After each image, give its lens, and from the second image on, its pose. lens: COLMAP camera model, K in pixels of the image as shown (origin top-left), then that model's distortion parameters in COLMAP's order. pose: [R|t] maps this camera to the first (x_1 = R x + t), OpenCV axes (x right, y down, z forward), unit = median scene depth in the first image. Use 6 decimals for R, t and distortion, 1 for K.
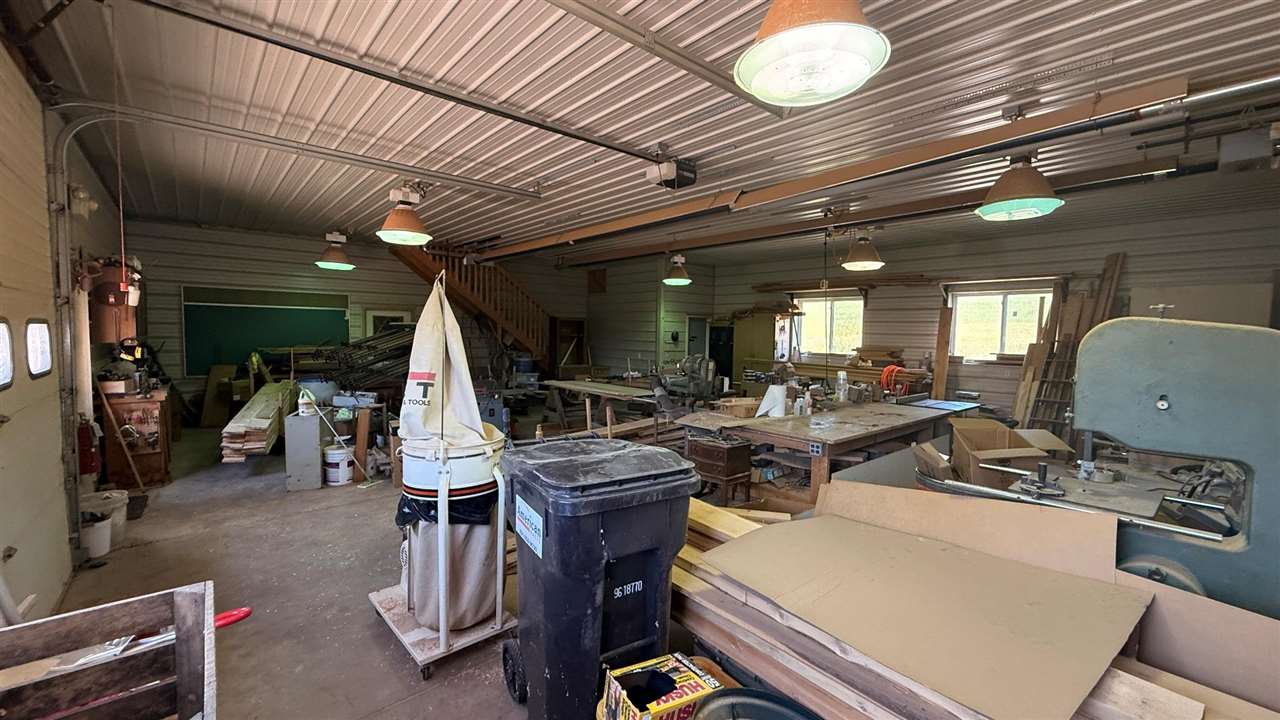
lens RADIAL K [[509.9, 0, 642.0], [0, 509.9, 357.9], [0, 0, 1]] dist [-0.001063, 0.000046]
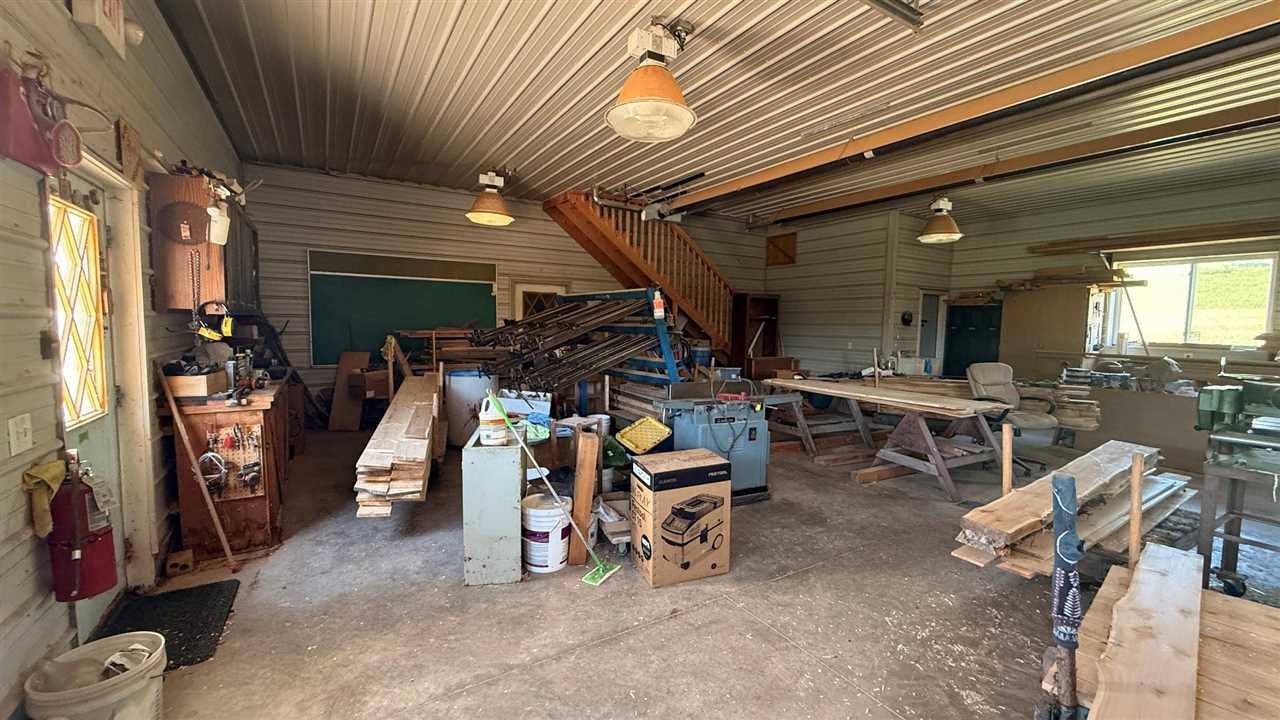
lens RADIAL K [[509.9, 0, 641.8], [0, 509.9, 358.0], [0, 0, 1]] dist [-0.001063, 0.000046]
pose [[0.985483, 0.012401, -0.169320, -0.338570], [-0.009768, 0.999818, 0.016376, 0.008903], [0.169493, -0.014484, 0.985425, 0.403087]]
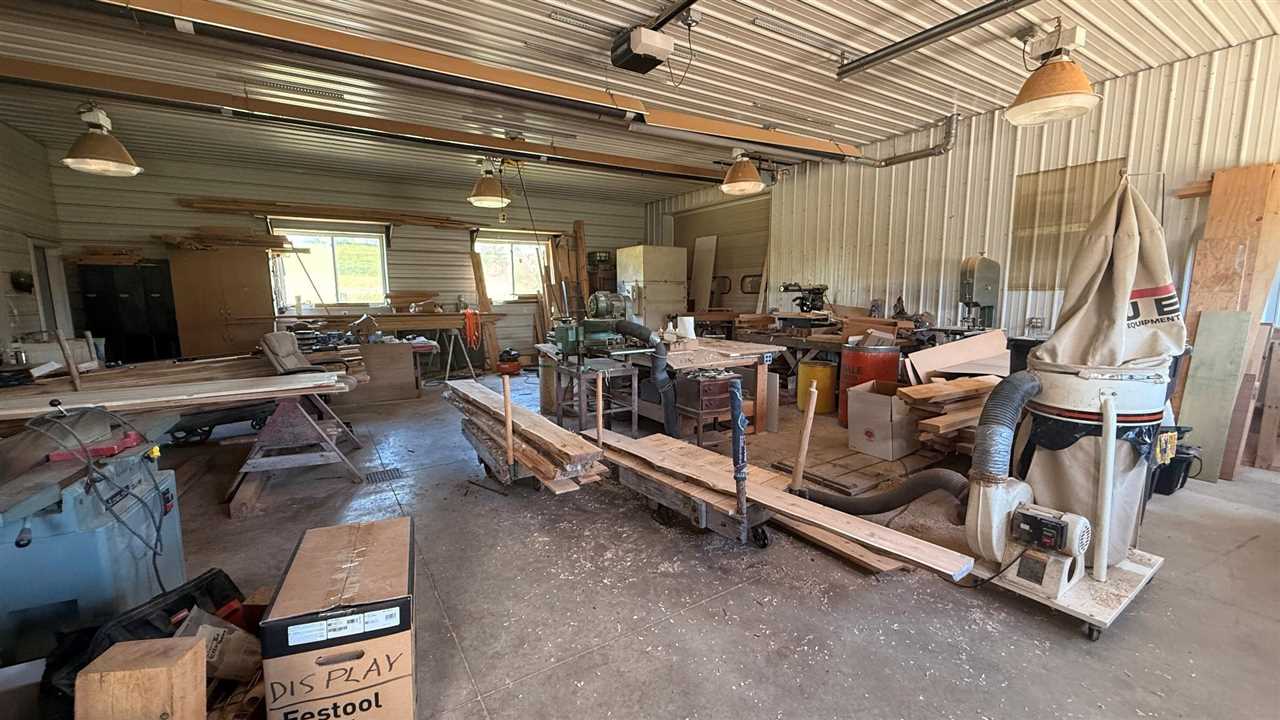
lens RADIAL K [[509.9, 0, 638.3], [0, 509.9, 362.0], [0, 0, 1]] dist [-0.001063, 0.000046]
pose [[0.158539, -0.151553, 0.975652, -0.570537], [0.060141, 0.987797, 0.143666, -0.007758], [-0.985519, 0.035900, 0.165719, 0.682548]]
